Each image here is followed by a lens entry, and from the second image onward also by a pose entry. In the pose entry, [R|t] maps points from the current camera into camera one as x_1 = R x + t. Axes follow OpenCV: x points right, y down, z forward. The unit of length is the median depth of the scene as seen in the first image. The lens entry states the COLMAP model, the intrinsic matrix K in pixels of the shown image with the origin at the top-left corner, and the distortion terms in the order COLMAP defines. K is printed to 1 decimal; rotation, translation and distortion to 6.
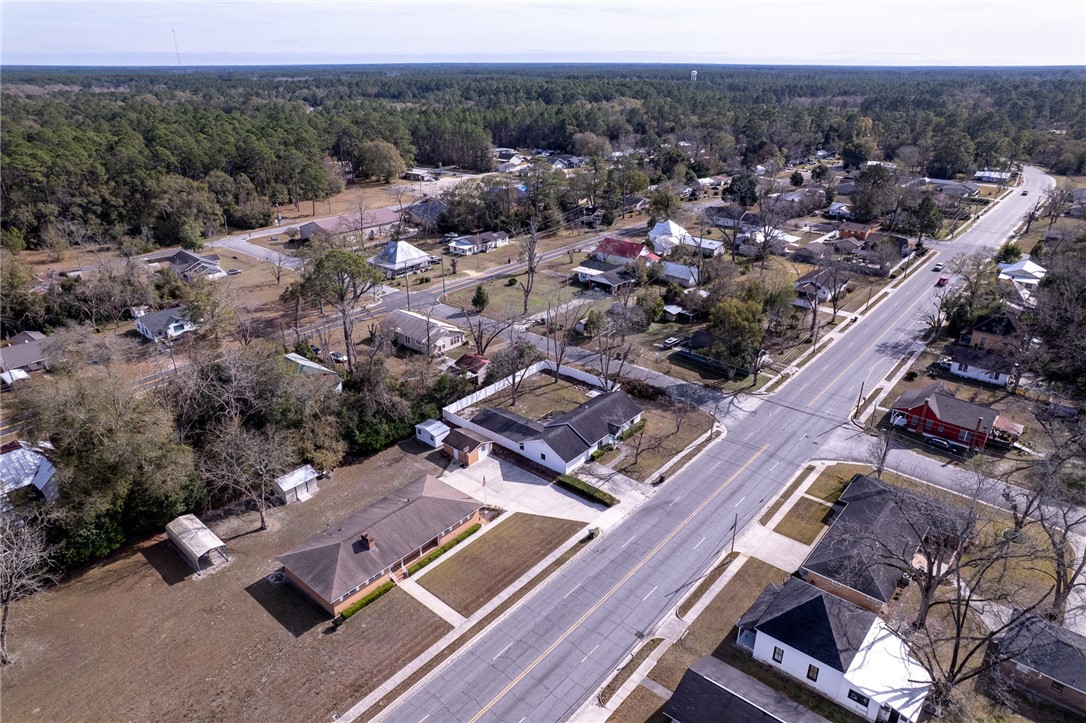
lens RADIAL K [[693.5, 0, 548.8], [0, 693.5, 366.3], [0, 0, 1]] dist [-0.054761, 0.043888]
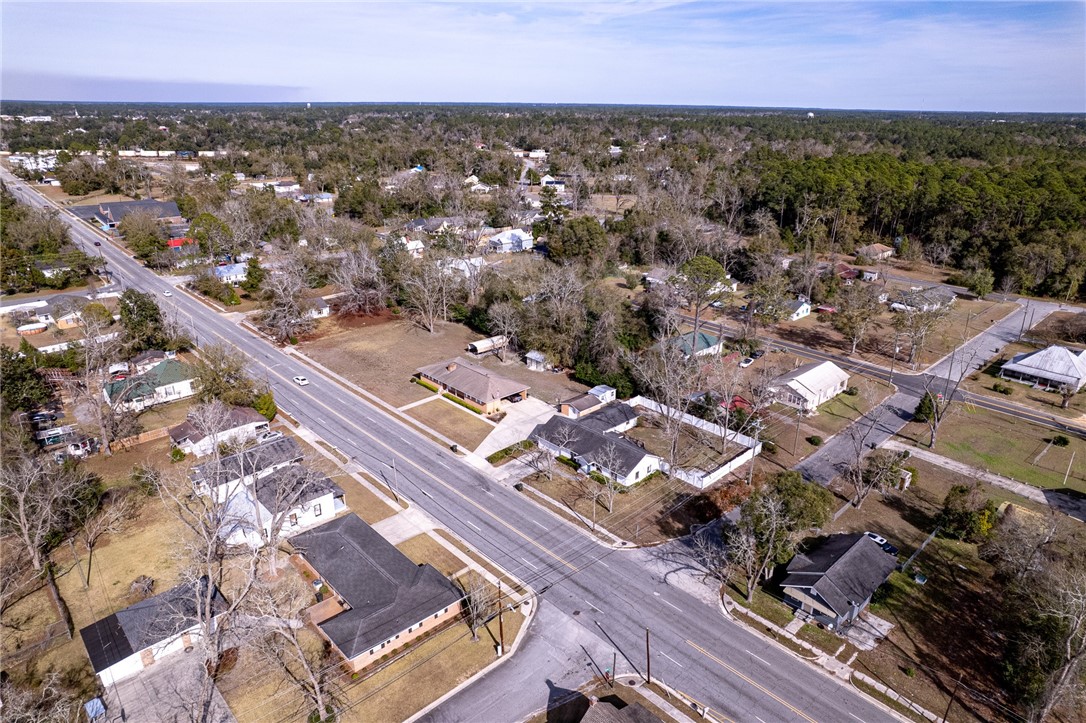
lens RADIAL K [[693.5, 0, 545.0], [0, 693.5, 361.8], [0, 0, 1]] dist [-0.054761, 0.043888]
pose [[-0.119124, 0.350706, -0.928878, 1.003238], [-0.414005, 0.832784, 0.367519, -0.377452], [0.902446, 0.428341, 0.045990, 0.838308]]
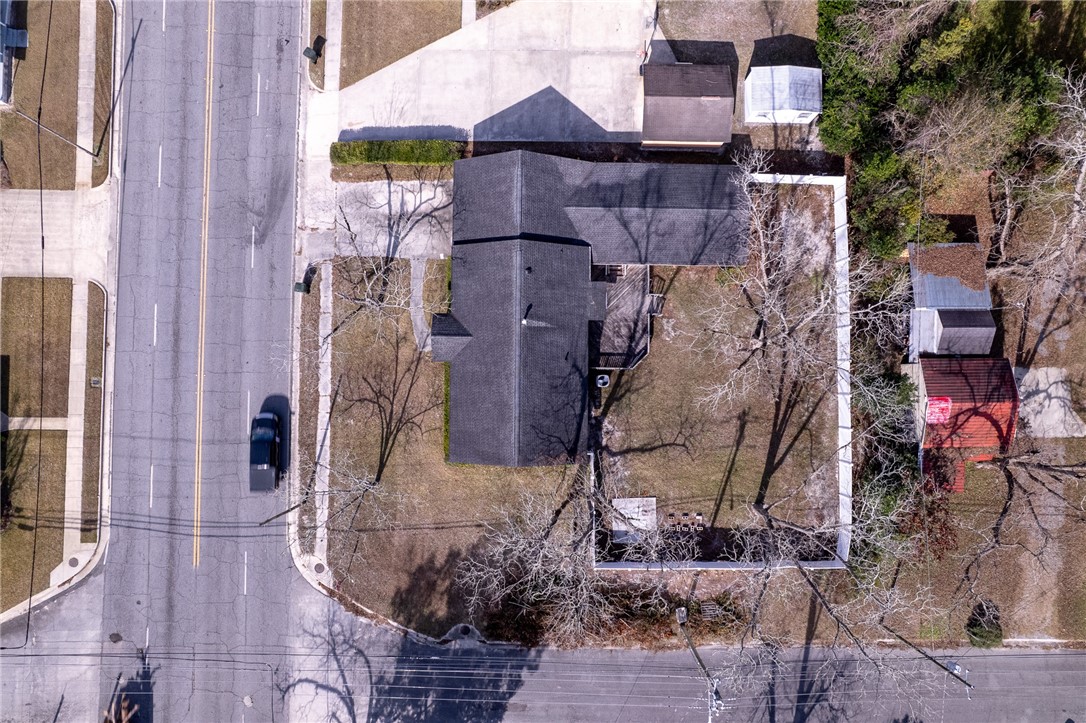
lens RADIAL K [[693.5, 0, 537.6], [0, 693.5, 364.6], [0, 0, 1]] dist [-0.054761, 0.043888]
pose [[-0.773210, 0.633770, -0.021954, 0.074624], [-0.261014, -0.286508, 0.921838, -0.324826], [0.577943, 0.718504, 0.386954, 0.877723]]
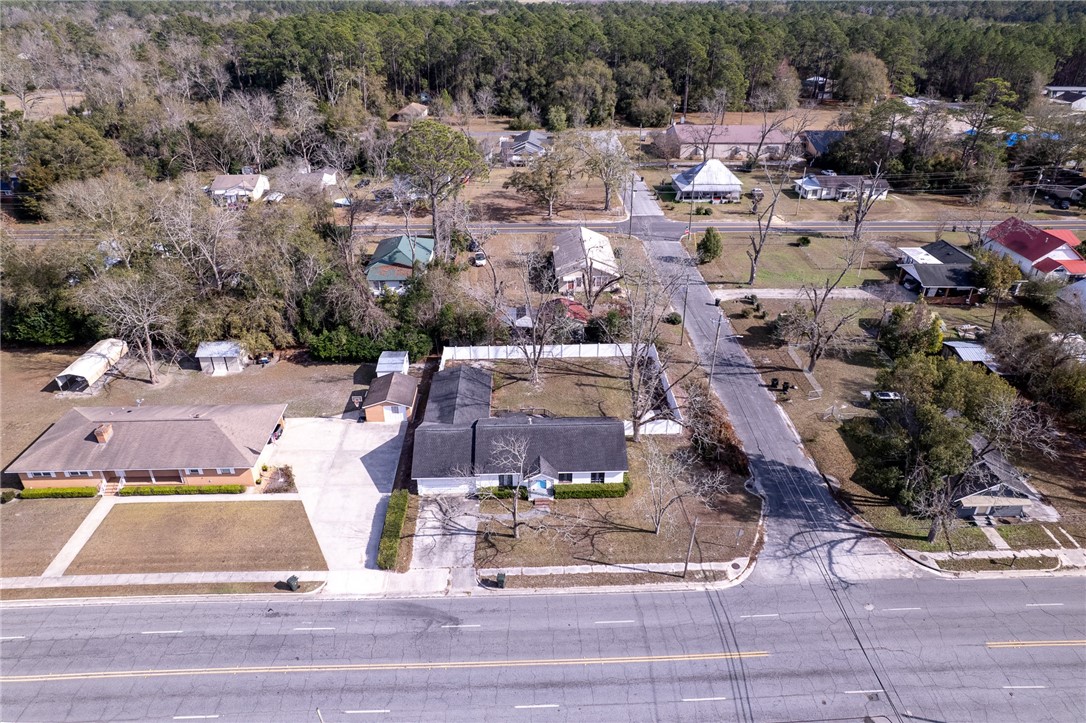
lens RADIAL K [[693.5, 0, 545.6], [0, 693.5, 361.8], [0, 0, 1]] dist [-0.054761, 0.043888]
pose [[0.669472, 0.361593, -0.648890, 0.455536], [-0.305041, 0.930301, 0.203692, -0.122476], [0.677316, 0.061572, 0.733111, 0.555957]]
